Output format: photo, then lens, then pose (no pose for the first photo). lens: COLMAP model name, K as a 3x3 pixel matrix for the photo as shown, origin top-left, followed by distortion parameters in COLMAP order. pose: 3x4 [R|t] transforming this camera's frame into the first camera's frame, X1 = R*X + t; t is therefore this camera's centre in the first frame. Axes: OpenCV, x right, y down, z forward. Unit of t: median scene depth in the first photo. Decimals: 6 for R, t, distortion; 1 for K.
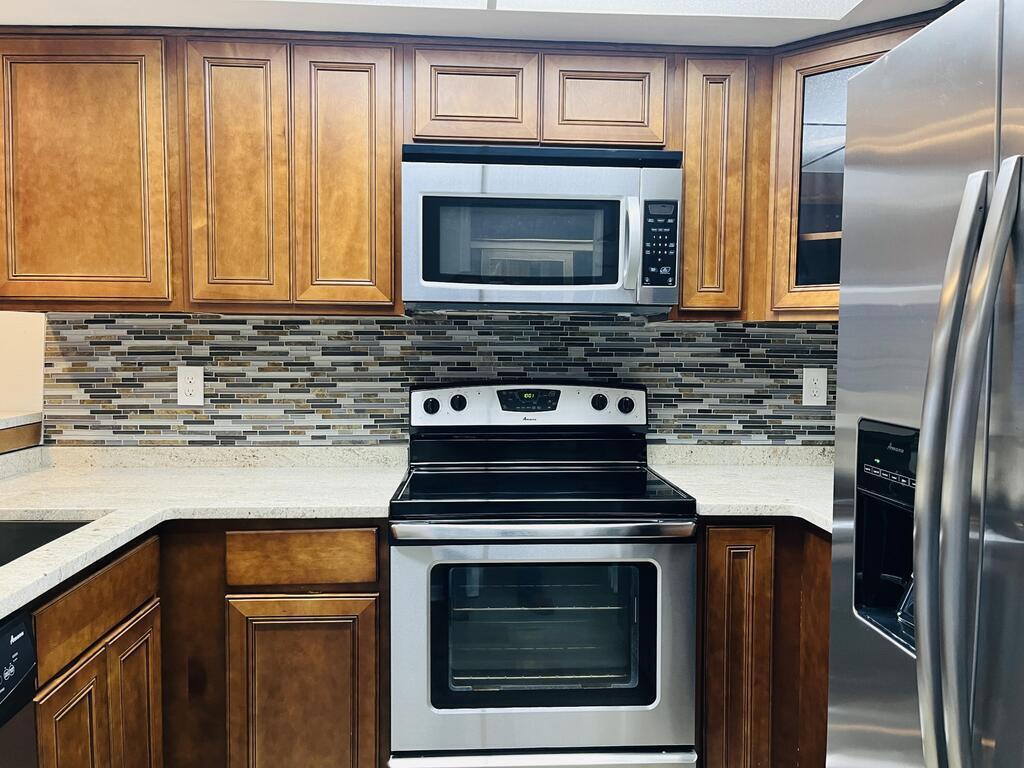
lens RADIAL K [[782.4, 0, 517.8], [0, 782.4, 385.6], [0, 0, 1]] dist [0.059977, -0.087626]
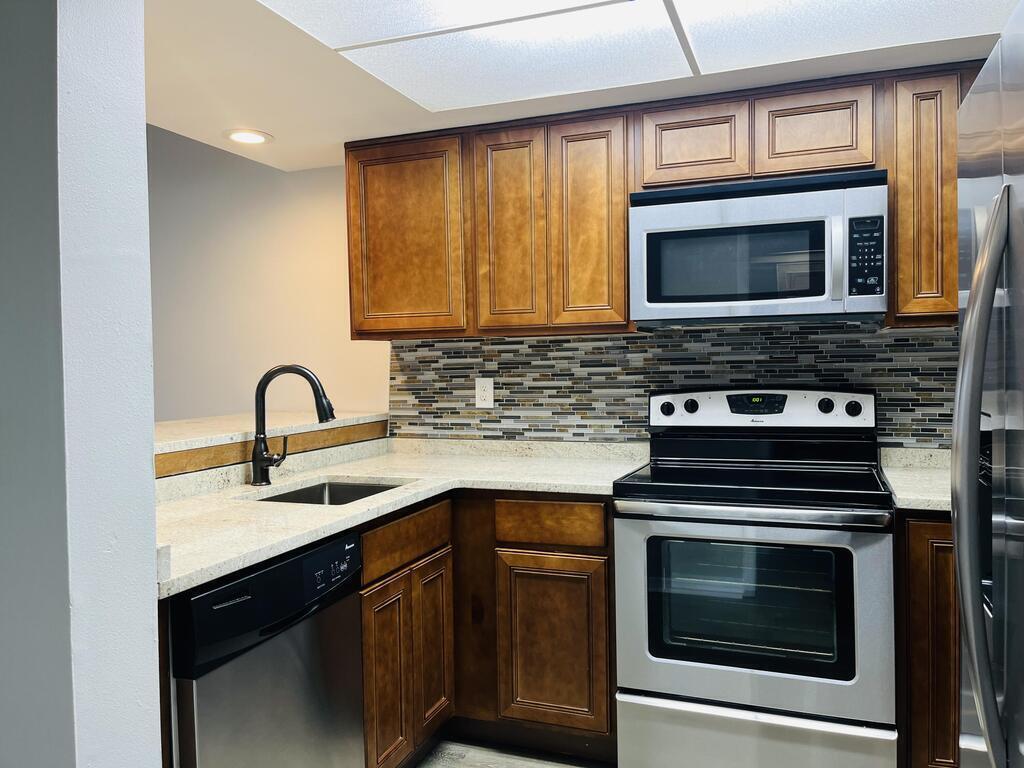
lens RADIAL K [[782.4, 0, 515.1], [0, 782.4, 377.2], [0, 0, 1]] dist [0.059977, -0.087626]
pose [[0.911722, -0.015445, -0.410518, 0.179364], [0.001816, 0.999435, -0.033569, 0.019824], [0.410804, 0.029860, 0.911234, -0.172936]]
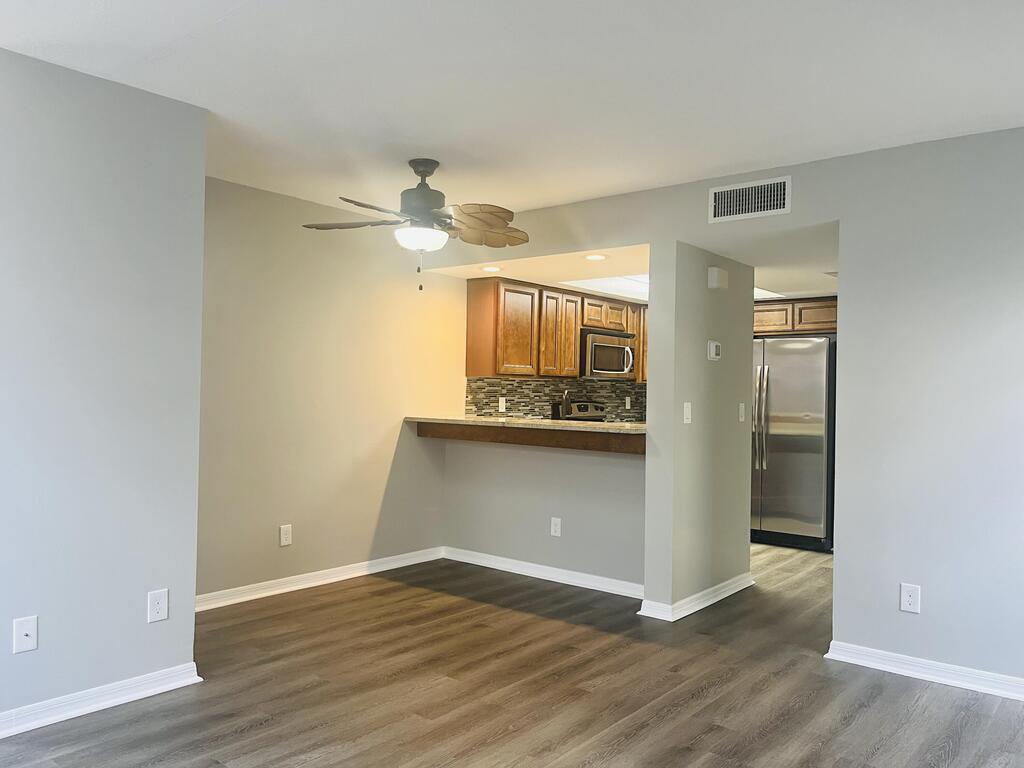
lens RADIAL K [[782.4, 0, 510.2], [0, 782.4, 385.7], [0, 0, 1]] dist [0.059977, -0.087626]
pose [[0.688900, 0.006111, 0.724831, -2.569417], [0.025763, 0.999126, -0.032909, 0.026790], [-0.724399, 0.041345, 0.688140, -0.920141]]
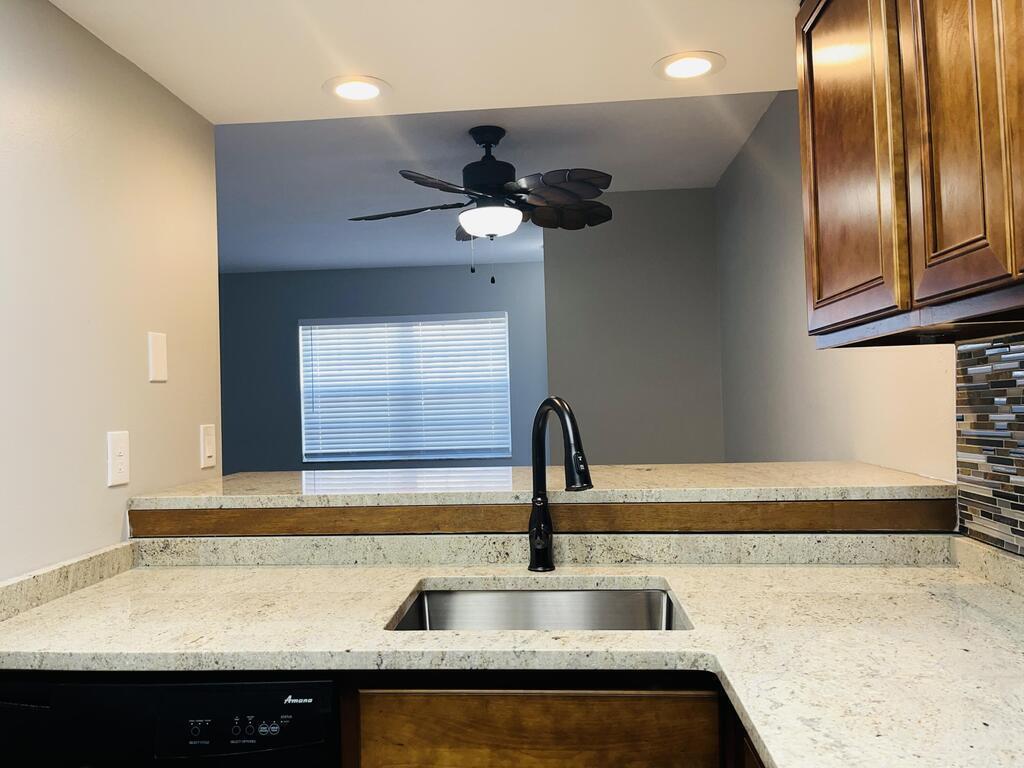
lens RADIAL K [[782.4, 0, 510.4], [0, 782.4, 395.3], [0, 0, 1]] dist [0.059977, -0.087626]
pose [[-0.141573, -0.011927, -0.989856, 0.164546], [-0.031578, 0.999473, -0.007526, -0.031497], [0.989424, 0.030192, -0.141875, 0.785392]]
